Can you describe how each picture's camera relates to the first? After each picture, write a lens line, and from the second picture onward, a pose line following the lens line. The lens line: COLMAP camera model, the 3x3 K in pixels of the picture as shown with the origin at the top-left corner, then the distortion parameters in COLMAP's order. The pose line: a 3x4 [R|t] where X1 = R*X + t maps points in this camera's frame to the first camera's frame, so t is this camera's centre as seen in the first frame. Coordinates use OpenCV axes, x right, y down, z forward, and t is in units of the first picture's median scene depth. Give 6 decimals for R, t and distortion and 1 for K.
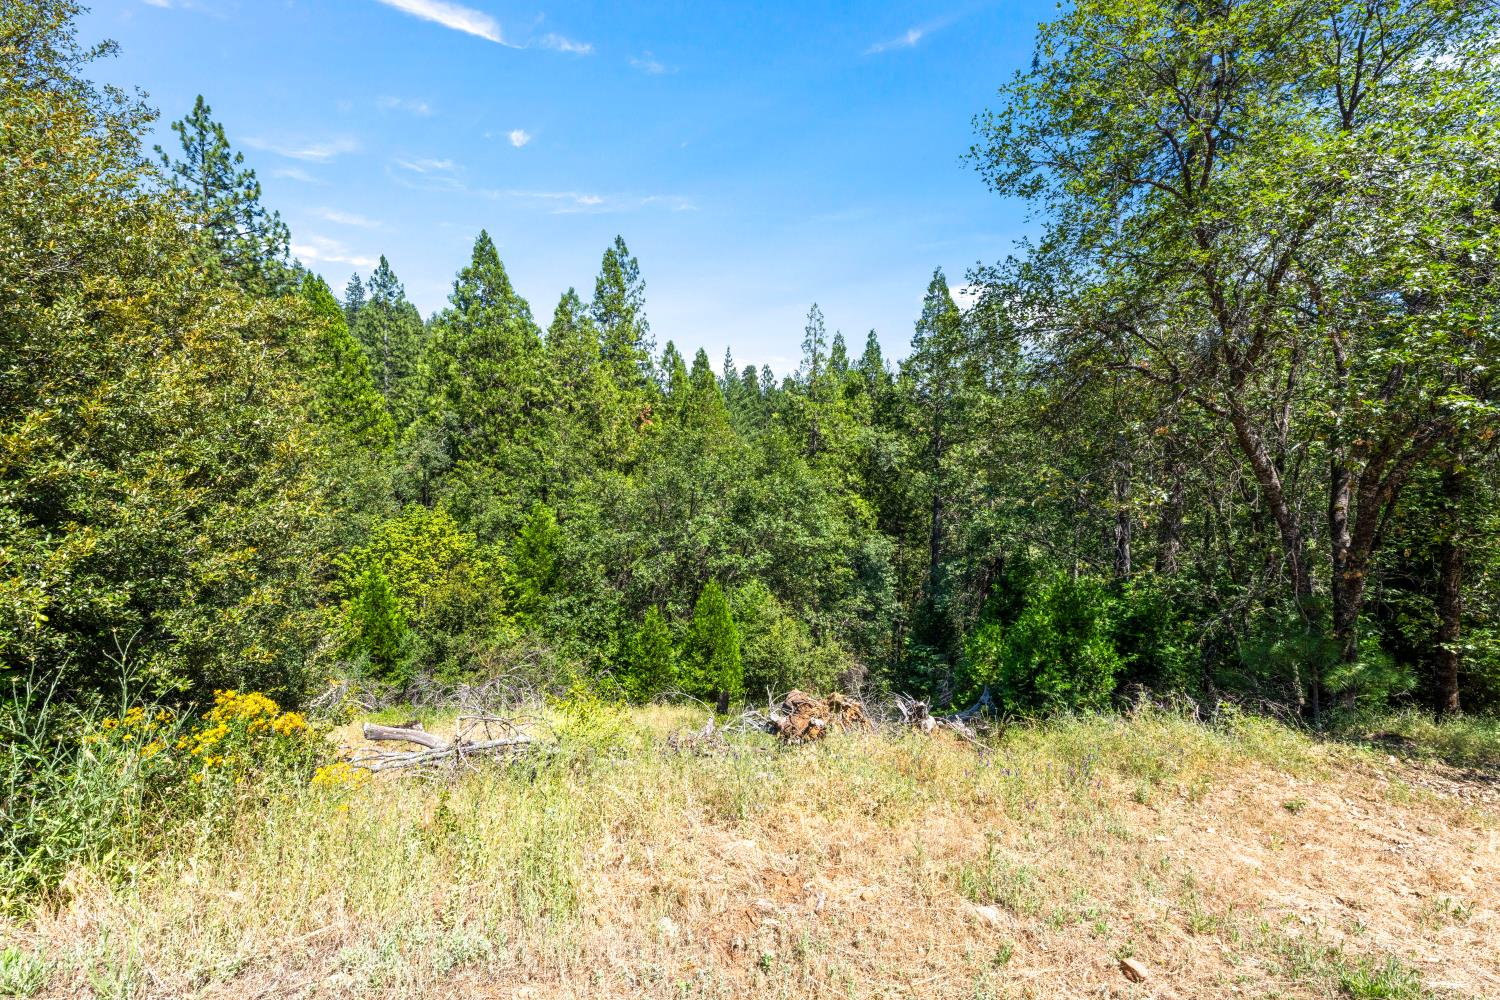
lens RADIAL K [[579.7, 0, 749.3], [0, 579.7, 489.5], [0, 0, 1]] dist [0.001386, 0.000242]
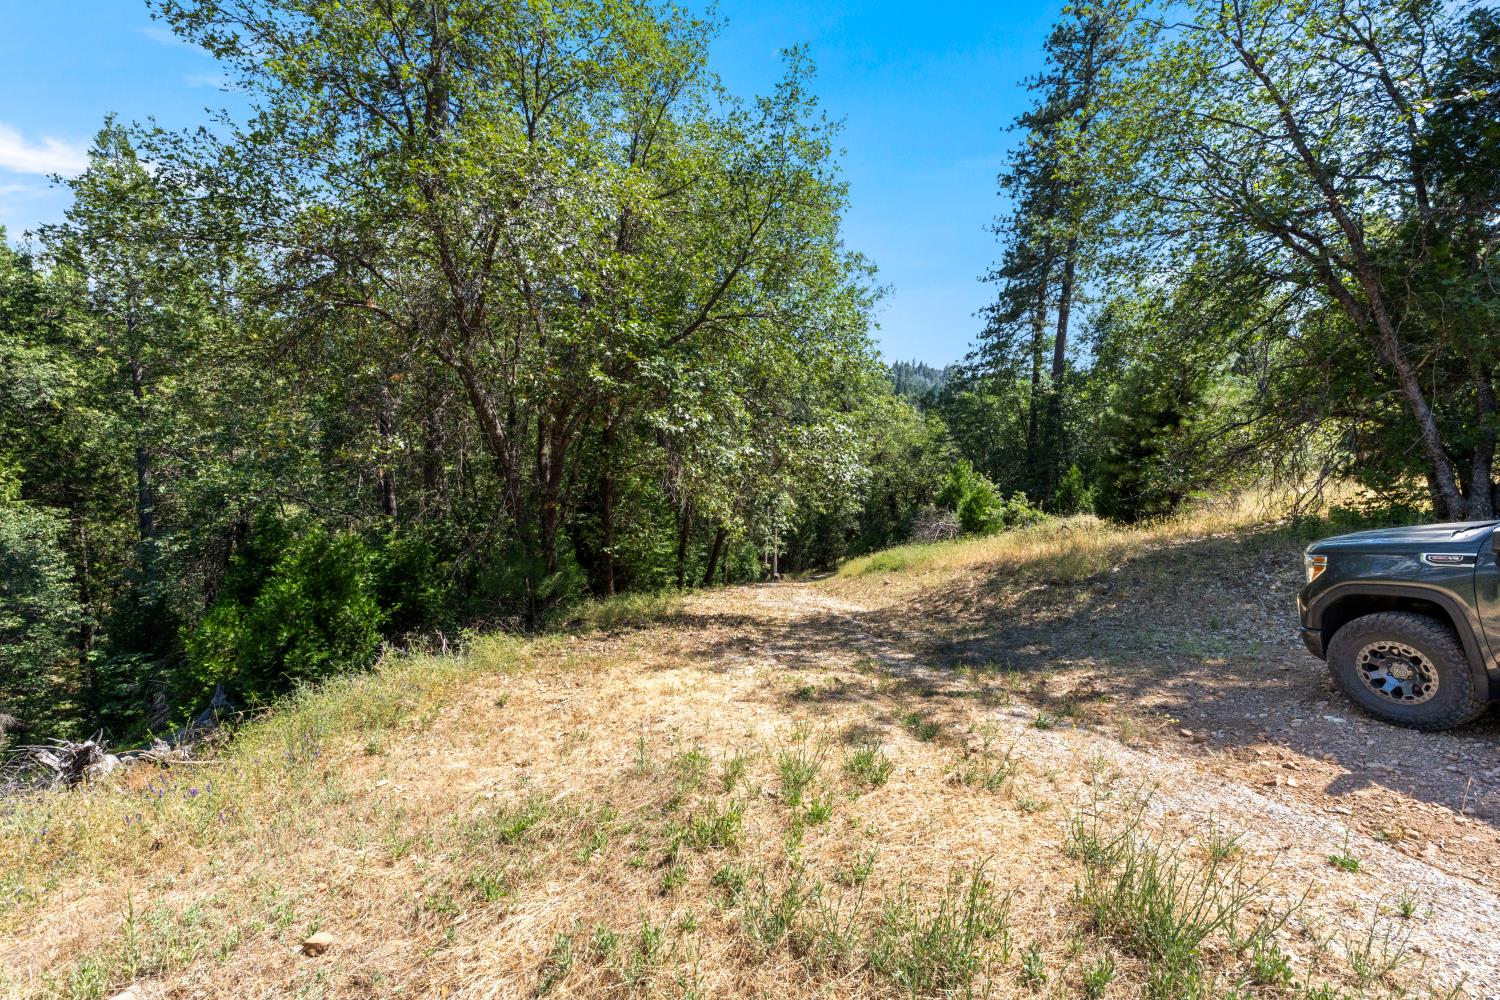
lens RADIAL K [[579.7, 0, 749.3], [0, 579.7, 489.5], [0, 0, 1]] dist [0.001386, 0.000242]
pose [[0.514734, -0.063085, 0.855026, 0.130964], [-0.003923, 0.997105, 0.075930, 0.009289], [-0.857341, -0.042438, 0.512996, -0.025271]]
